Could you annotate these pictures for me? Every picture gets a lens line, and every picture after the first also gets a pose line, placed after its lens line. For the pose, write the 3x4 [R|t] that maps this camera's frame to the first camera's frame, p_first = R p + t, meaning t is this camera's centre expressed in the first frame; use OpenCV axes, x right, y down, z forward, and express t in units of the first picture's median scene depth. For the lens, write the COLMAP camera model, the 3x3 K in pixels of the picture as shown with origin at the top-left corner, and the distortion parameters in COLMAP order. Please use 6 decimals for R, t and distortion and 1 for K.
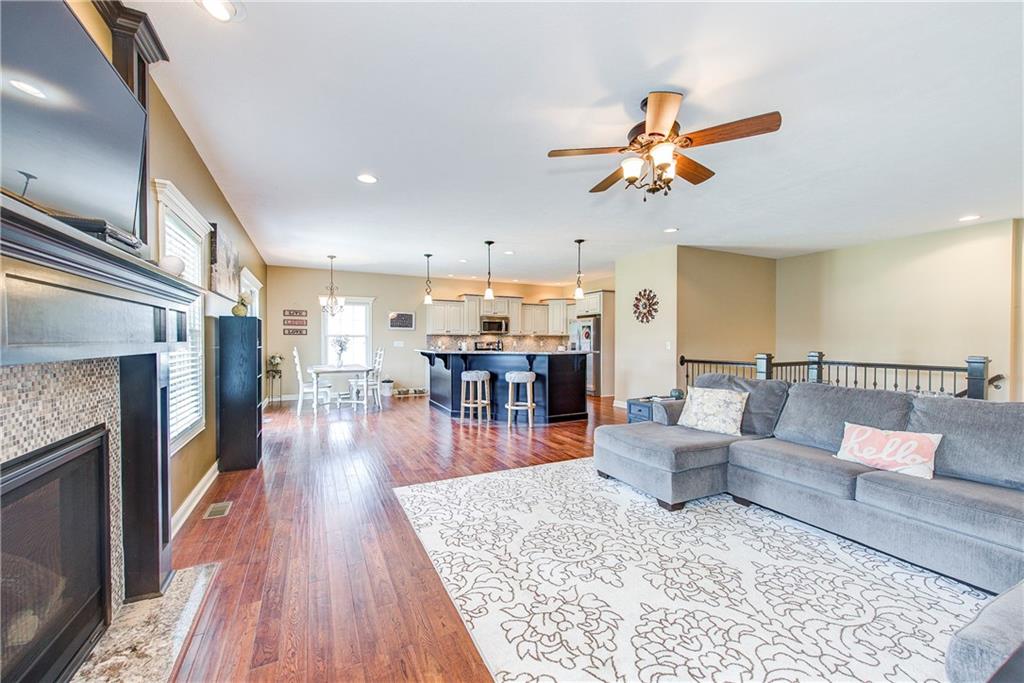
lens RADIAL K [[400.4, 0, 511.2], [0, 400.4, 346.7], [0, 0, 1]] dist [0.004233, -0.001067]
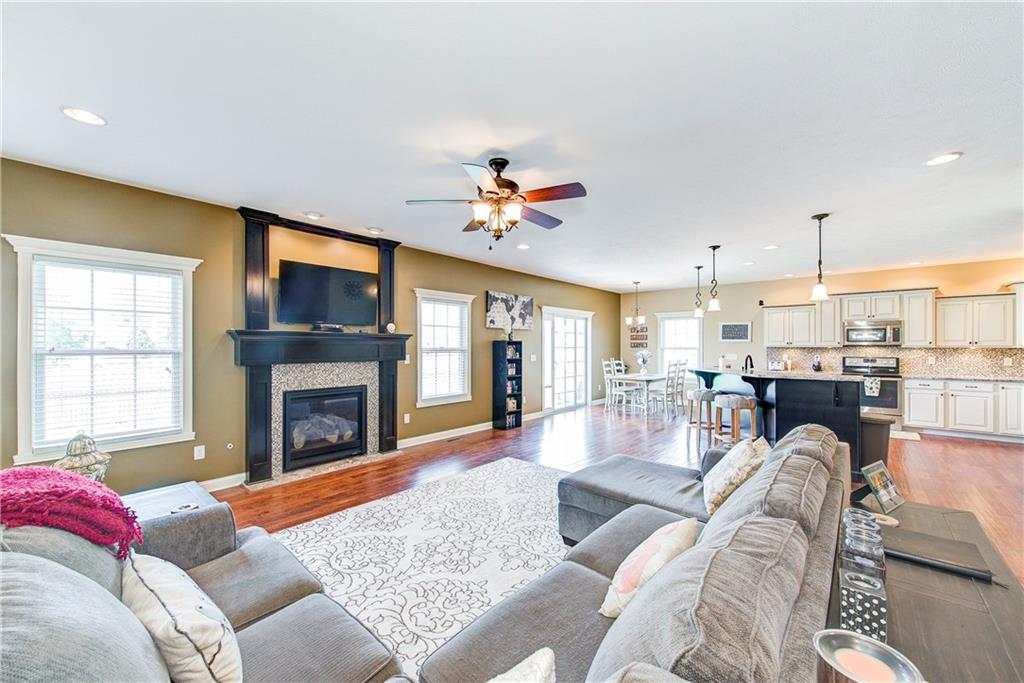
lens RADIAL K [[400.4, 0, 512.5], [0, 400.4, 344.3], [0, 0, 1]] dist [0.004233, -0.001067]
pose [[0.383703, -0.003598, -0.923450, 0.512928], [-0.018121, 0.999771, -0.011425, -0.021372], [0.923279, 0.021117, 0.383549, 0.210067]]
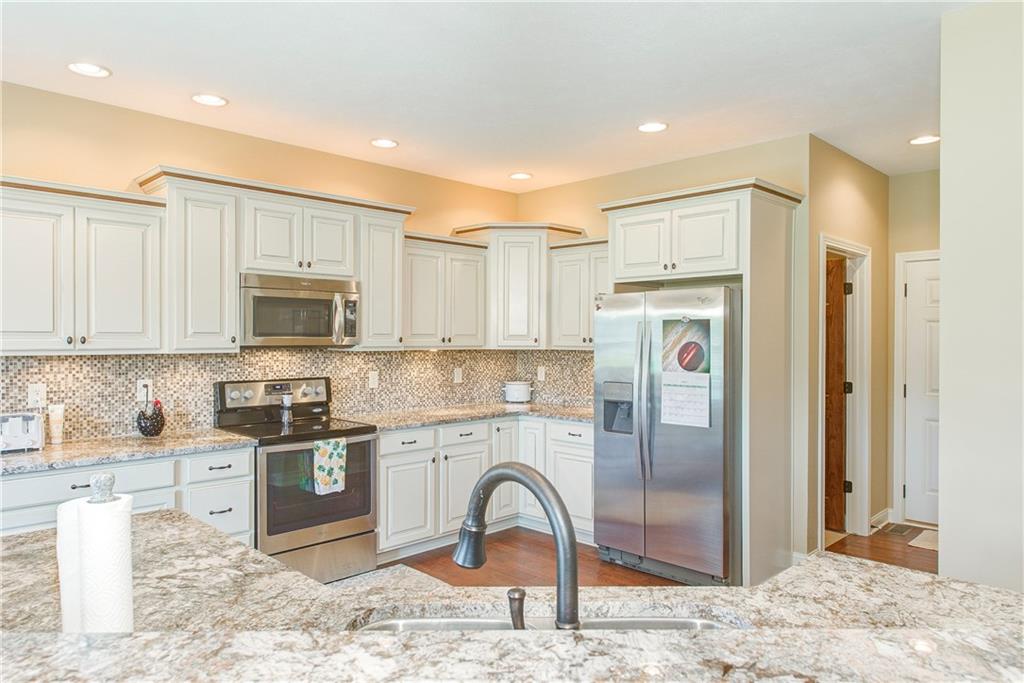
lens RADIAL K [[675.1, 0, 517.3], [0, 675.1, 341.8], [0, 0, 1]] dist [-0.006165, 0.001546]
pose [[0.946465, -0.001008, 0.322804, -0.070533], [0.005051, 0.999919, -0.011687, -0.042106], [-0.322766, 0.012692, 0.946394, 0.786892]]
